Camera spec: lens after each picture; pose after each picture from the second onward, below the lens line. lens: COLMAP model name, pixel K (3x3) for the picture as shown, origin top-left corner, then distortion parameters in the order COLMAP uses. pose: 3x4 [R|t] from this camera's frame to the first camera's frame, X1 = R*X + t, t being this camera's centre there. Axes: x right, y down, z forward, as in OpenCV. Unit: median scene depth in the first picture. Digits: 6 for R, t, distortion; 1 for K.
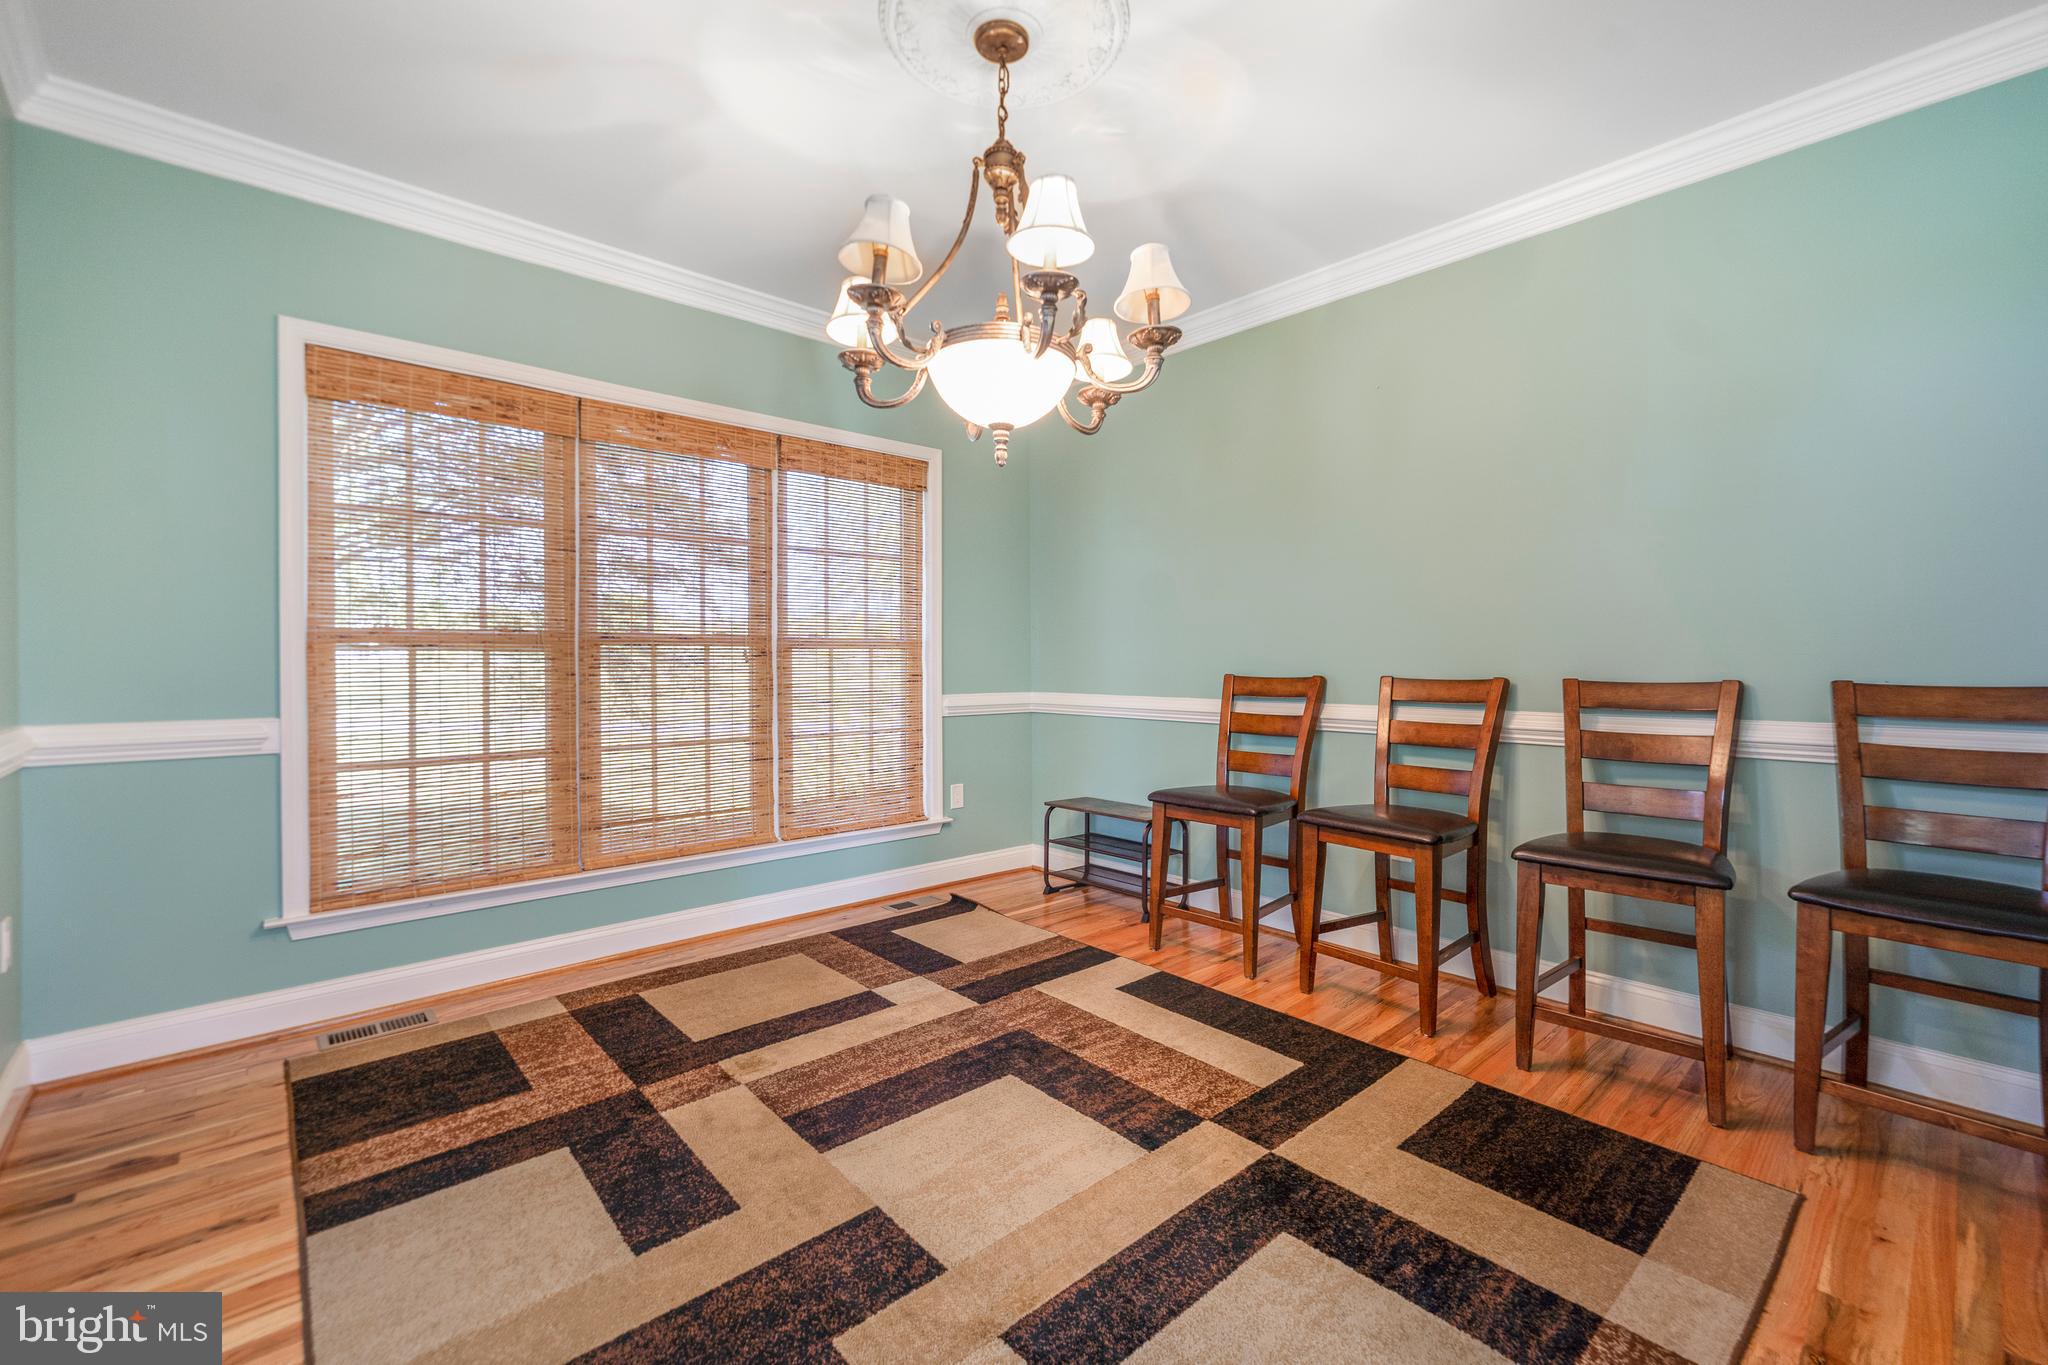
lens RADIAL K [[842.2, 0, 1041.5], [0, 842.2, 664.1], [0, 0, 1]] dist [-0.008993, 0.002097]
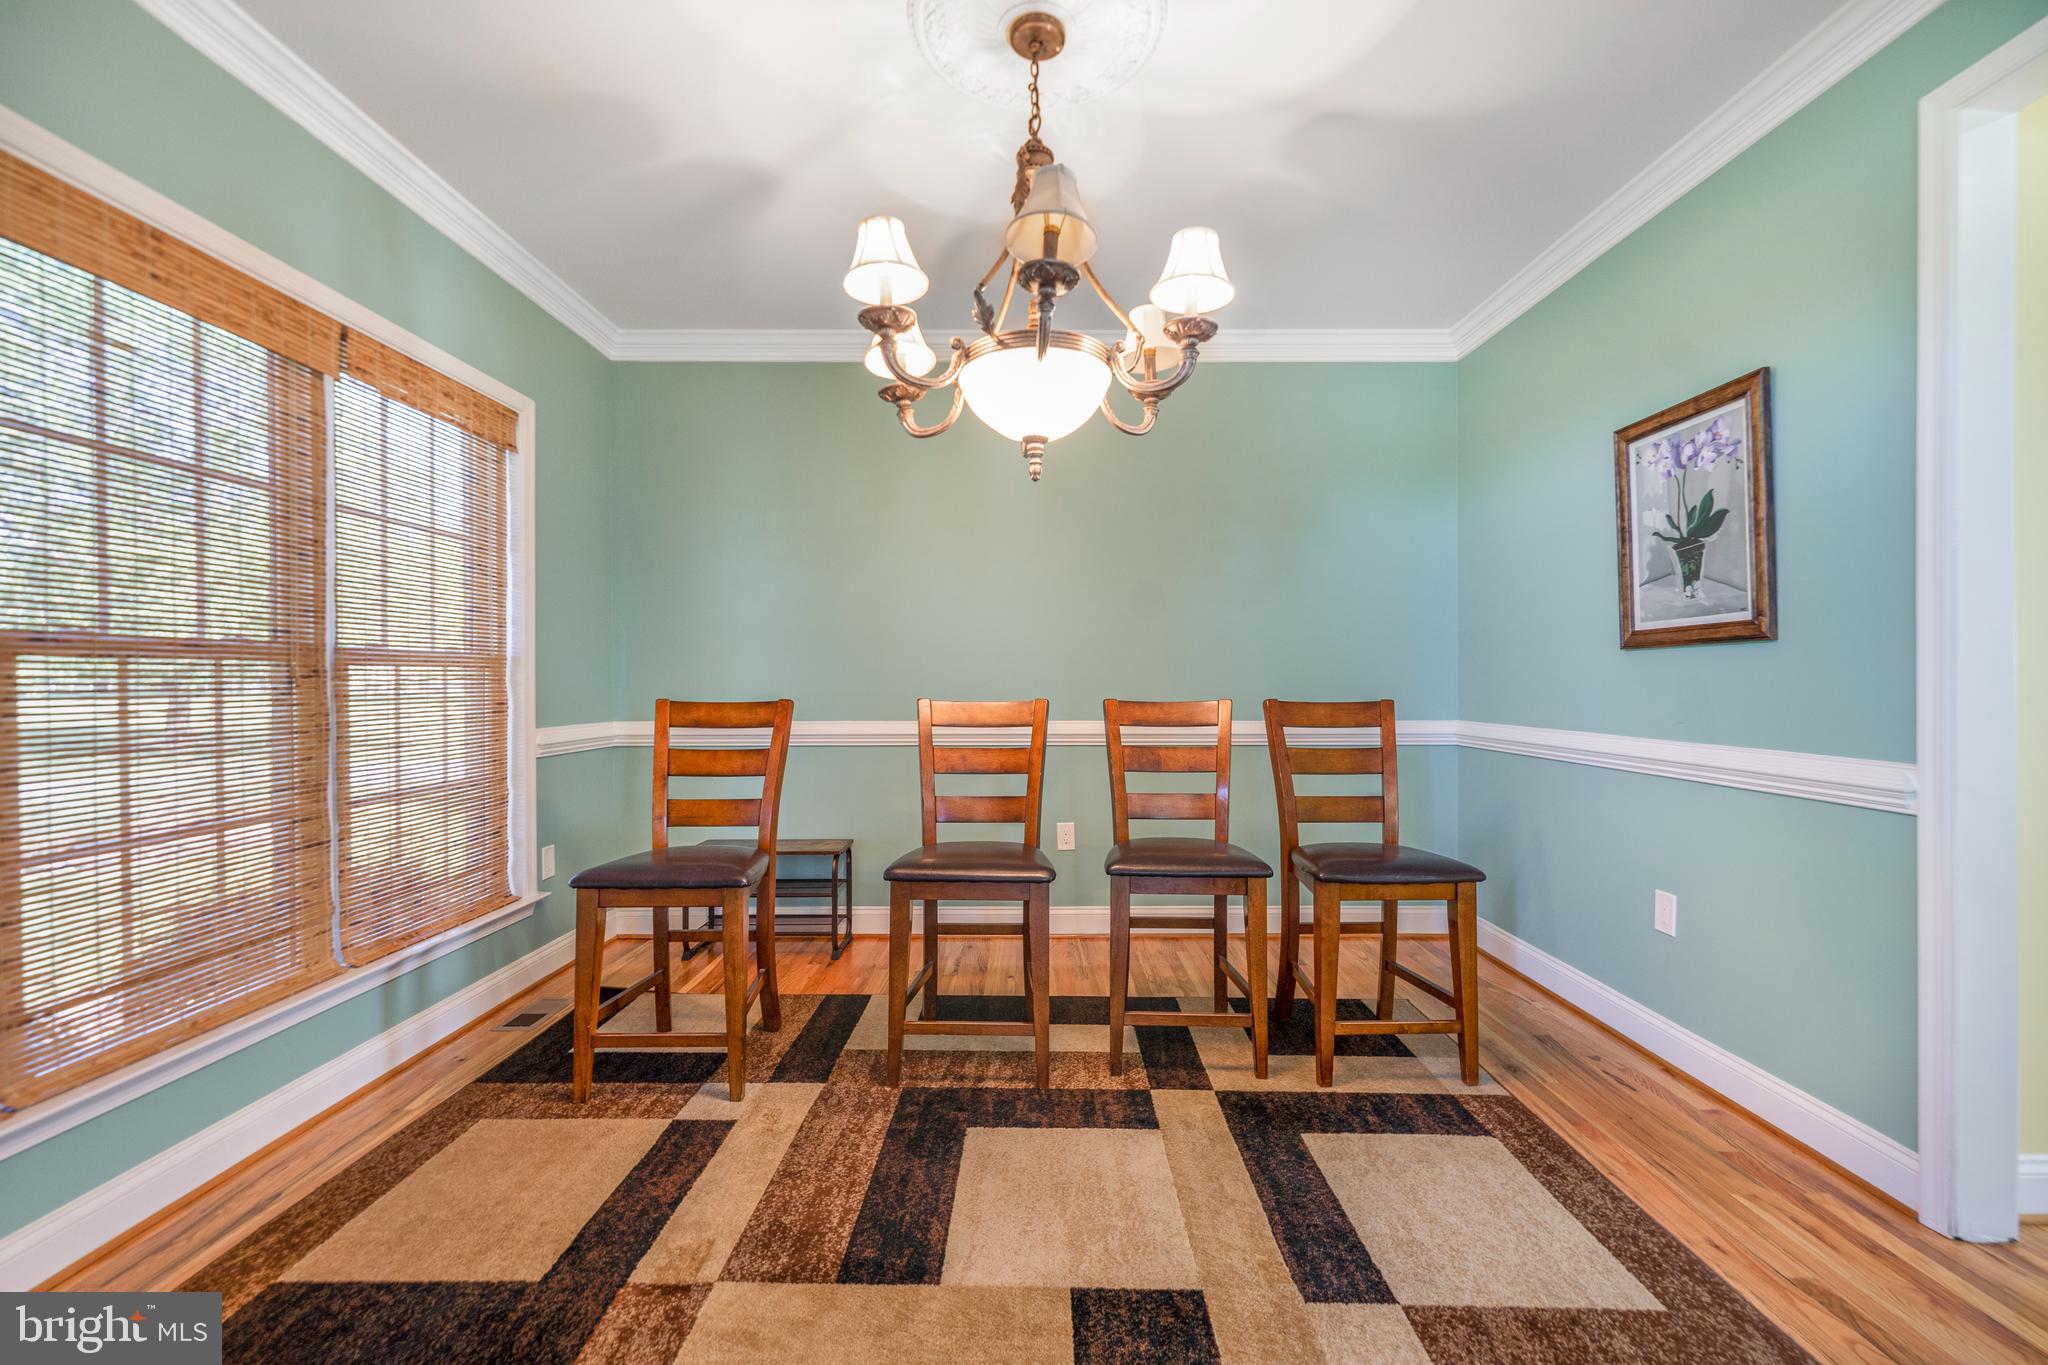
lens RADIAL K [[842.2, 0, 1032.2], [0, 842.2, 688.4], [0, 0, 1]] dist [-0.008993, 0.002097]
pose [[0.688853, -0.008920, 0.724846, -0.520776], [0.007495, 0.999958, 0.005183, -0.000439], [-0.724862, 0.001863, 0.688891, 0.245882]]
